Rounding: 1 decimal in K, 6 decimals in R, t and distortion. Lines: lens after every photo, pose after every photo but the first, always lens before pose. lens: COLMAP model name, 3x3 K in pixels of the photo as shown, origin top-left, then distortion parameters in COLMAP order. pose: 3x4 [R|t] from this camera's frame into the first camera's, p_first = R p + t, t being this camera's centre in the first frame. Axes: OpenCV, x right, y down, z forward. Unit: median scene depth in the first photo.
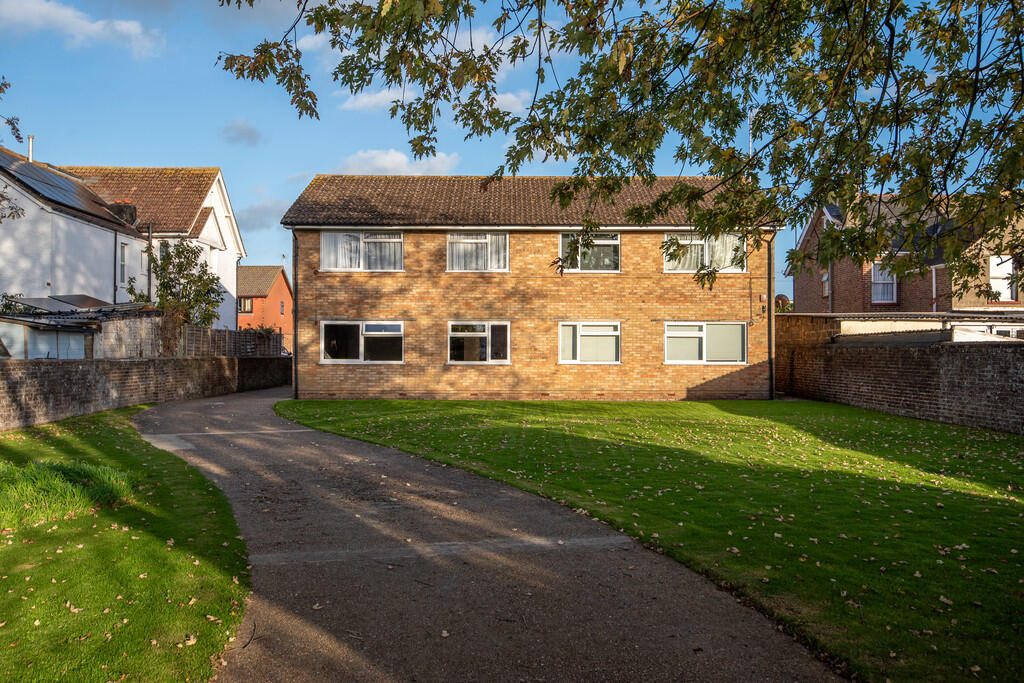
lens RADIAL K [[933.3, 0, 512.5], [0, 933.3, 340.9], [0, 0, 1]] dist [0.004847, 0.000000]
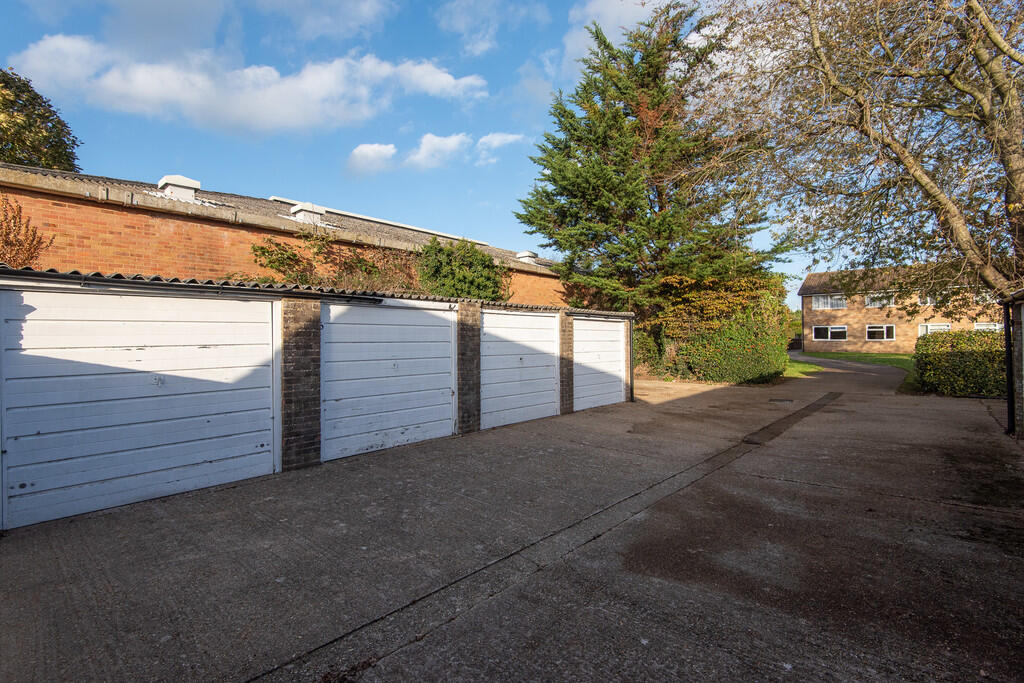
lens RADIAL K [[467.3, 0, 511.9], [0, 467.3, 338.8], [0, 0, 1]] dist [0.005789, -0.004759]
pose [[0.741215, -0.009600, -0.671199, 0.086221], [0.017863, 0.999826, 0.005425, -0.007262], [0.671030, -0.016011, 0.741258, -0.759688]]
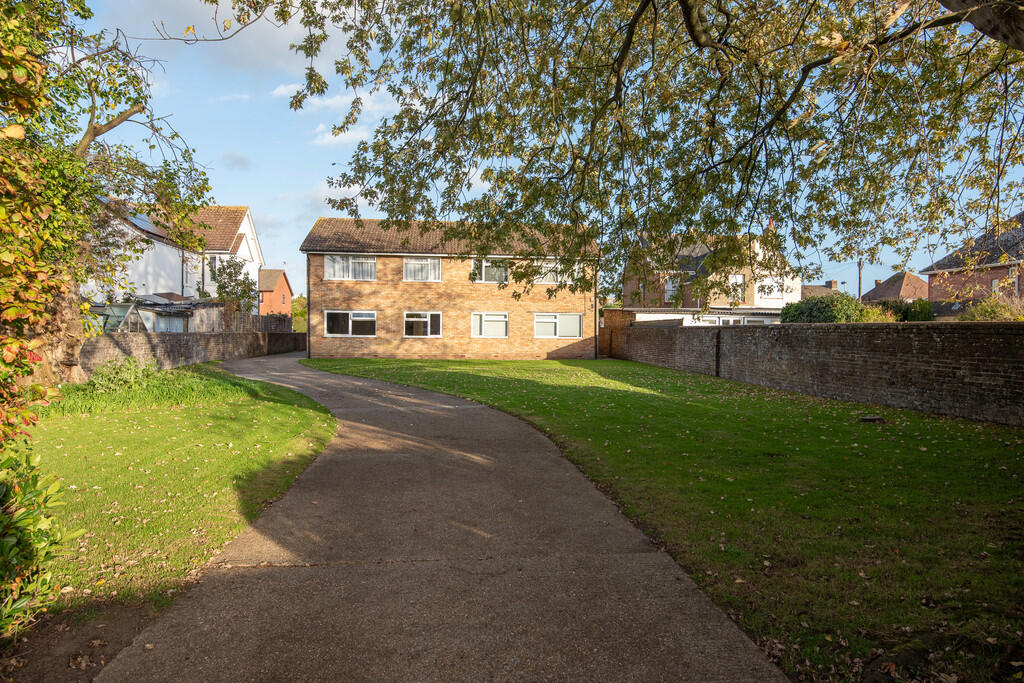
lens RADIAL K [[681.2, 0, 511.3], [0, 681.2, 350.6], [0, 0, 1]] dist [0.029606, 0.000128]
pose [[0.995610, 0.003636, 0.093526, 0.007261], [-0.007339, 0.999201, 0.039285, -0.000562], [-0.093308, -0.039799, 0.994842, -0.216181]]
